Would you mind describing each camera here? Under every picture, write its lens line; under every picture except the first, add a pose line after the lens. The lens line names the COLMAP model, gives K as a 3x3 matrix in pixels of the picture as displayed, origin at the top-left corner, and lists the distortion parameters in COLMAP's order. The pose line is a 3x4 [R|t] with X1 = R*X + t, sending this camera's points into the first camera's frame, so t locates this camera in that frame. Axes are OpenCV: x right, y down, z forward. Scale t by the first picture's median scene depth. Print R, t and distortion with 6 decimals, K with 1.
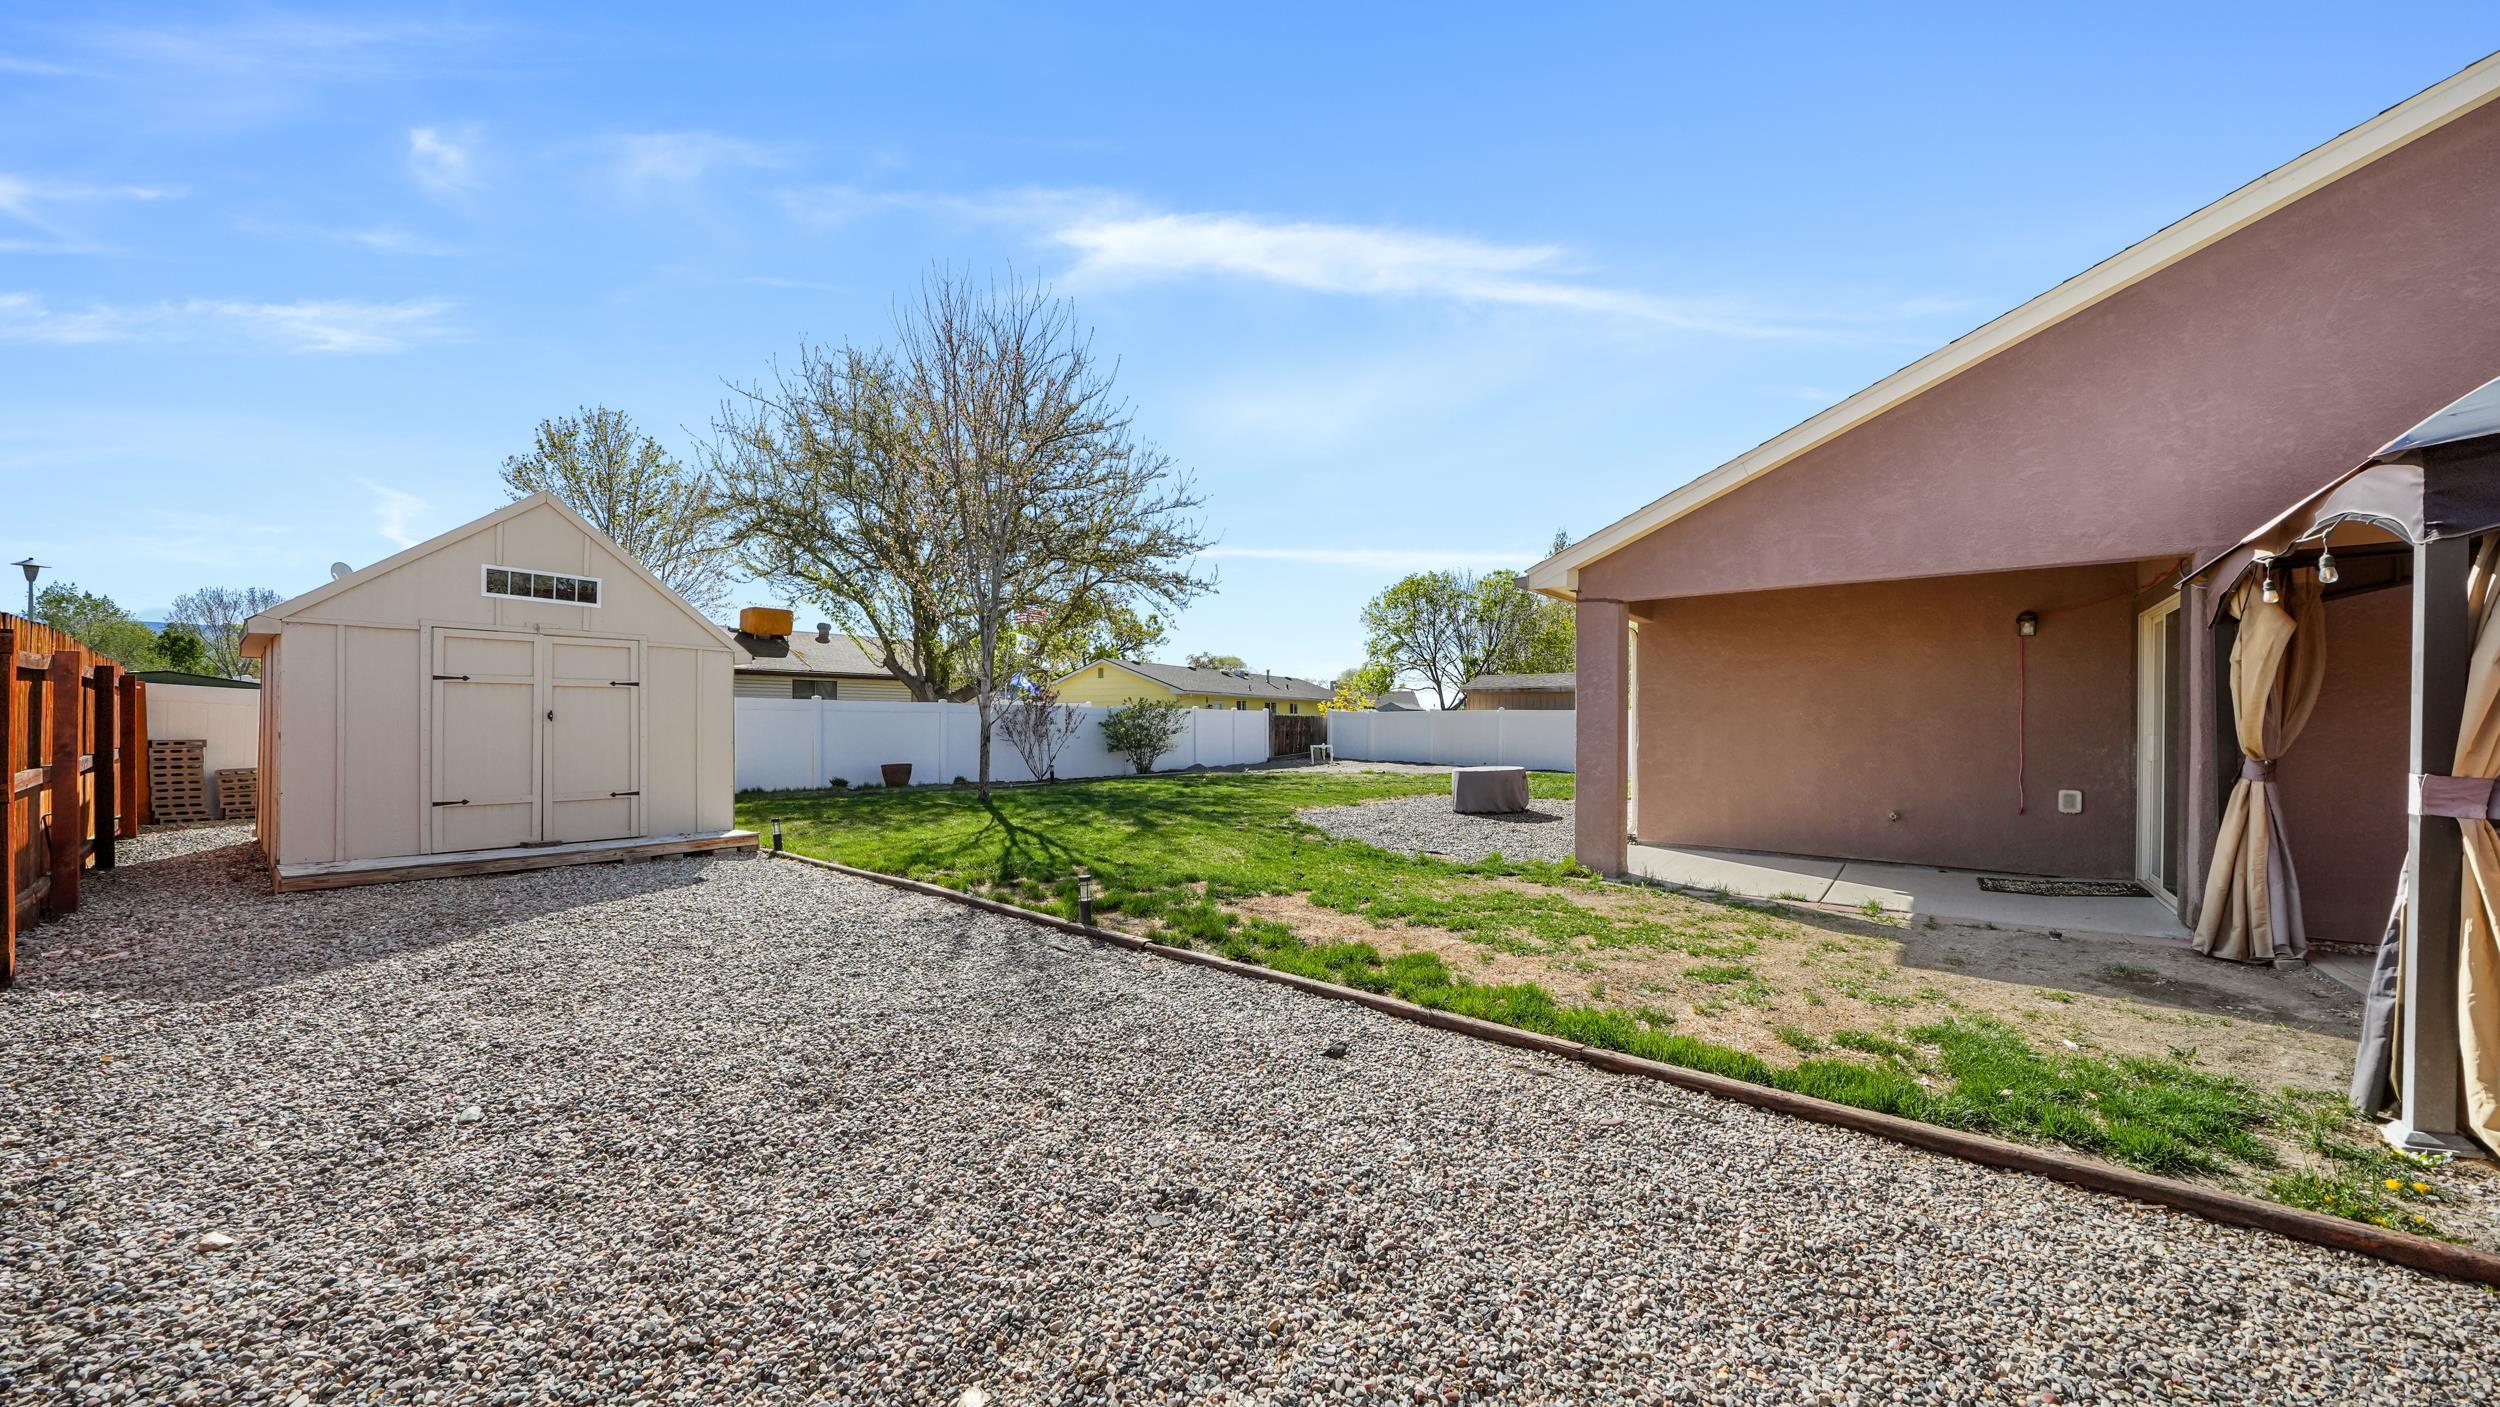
lens RADIAL K [[861.3, 0, 1252.0], [0, 861.3, 722.7], [0, 0, 1]] dist [-0.006526, -0.000058]
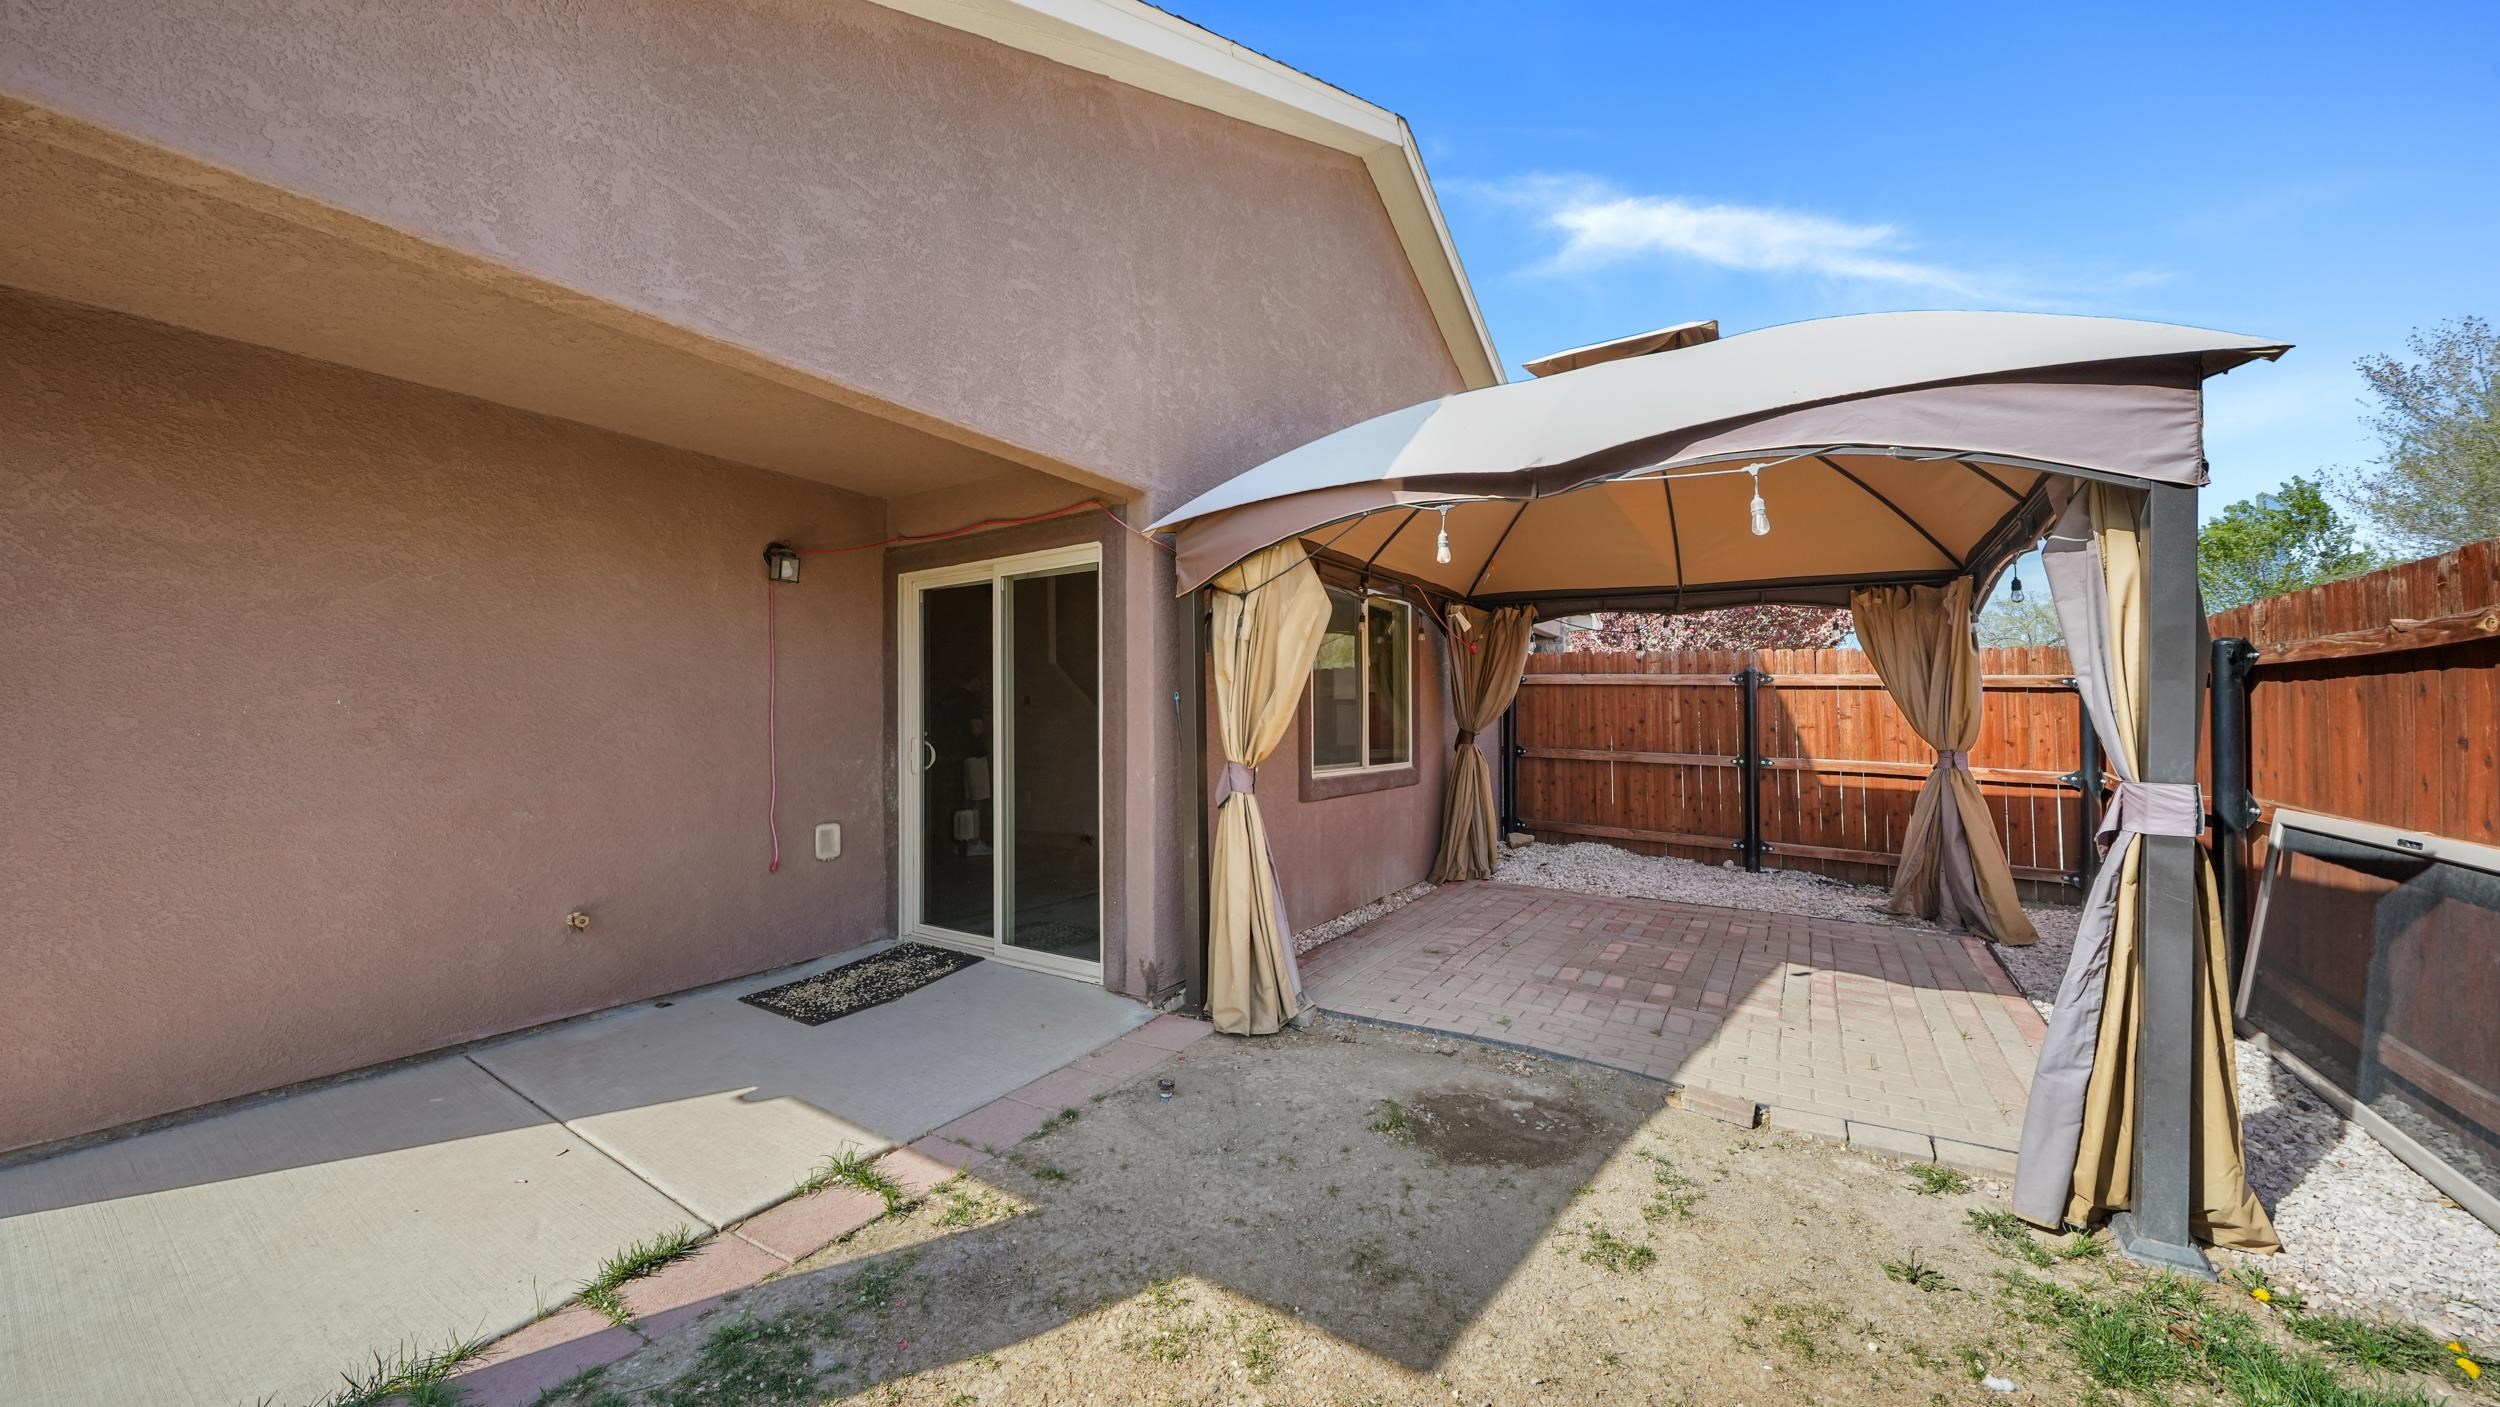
lens RADIAL K [[861.3, 0, 1252.0], [0, 861.3, 722.7], [0, 0, 1]] dist [-0.006526, -0.000058]
pose [[-0.099390, -0.006102, 0.995030, 0.264424], [0.004920, 0.999966, 0.006624, -0.002519], [-0.995036, 0.005554, -0.099357, 0.750796]]
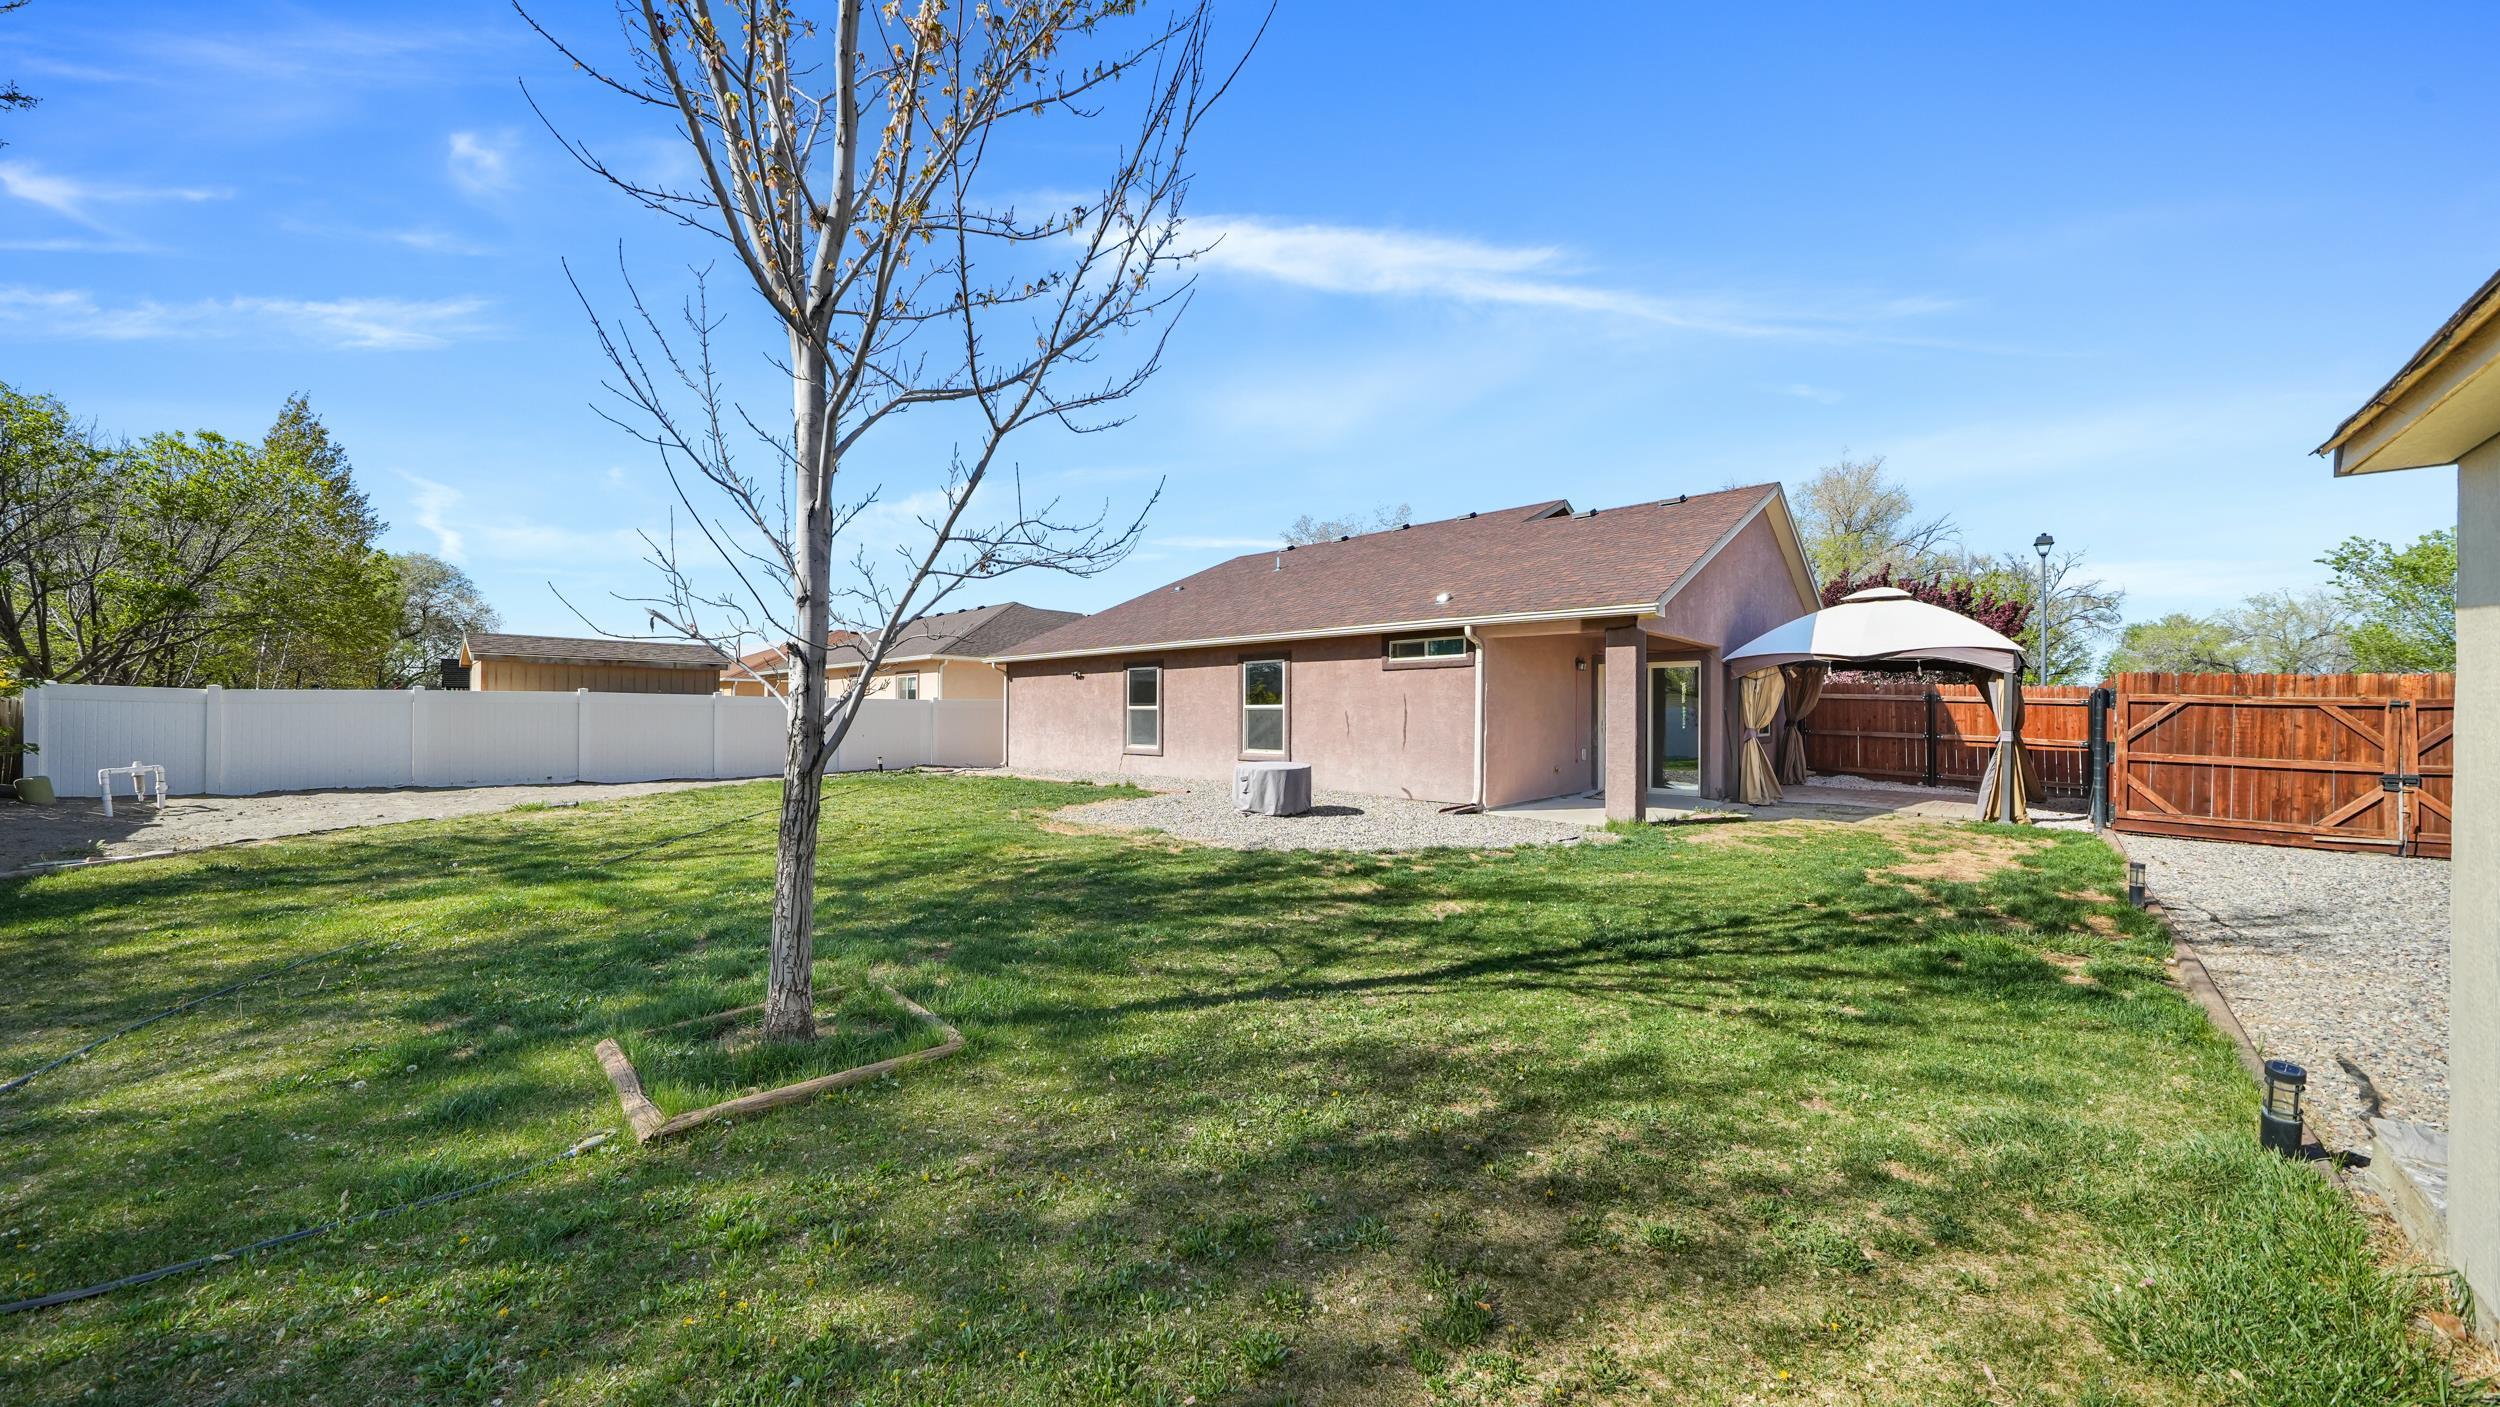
lens RADIAL K [[861.3, 0, 1252.0], [0, 861.3, 722.7], [0, 0, 1]] dist [-0.006526, -0.000058]
pose [[0.074467, -0.016441, 0.997088, -1.127194], [0.001634, 0.999865, 0.016364, -0.019180], [-0.997222, 0.000410, 0.074483, 1.650539]]
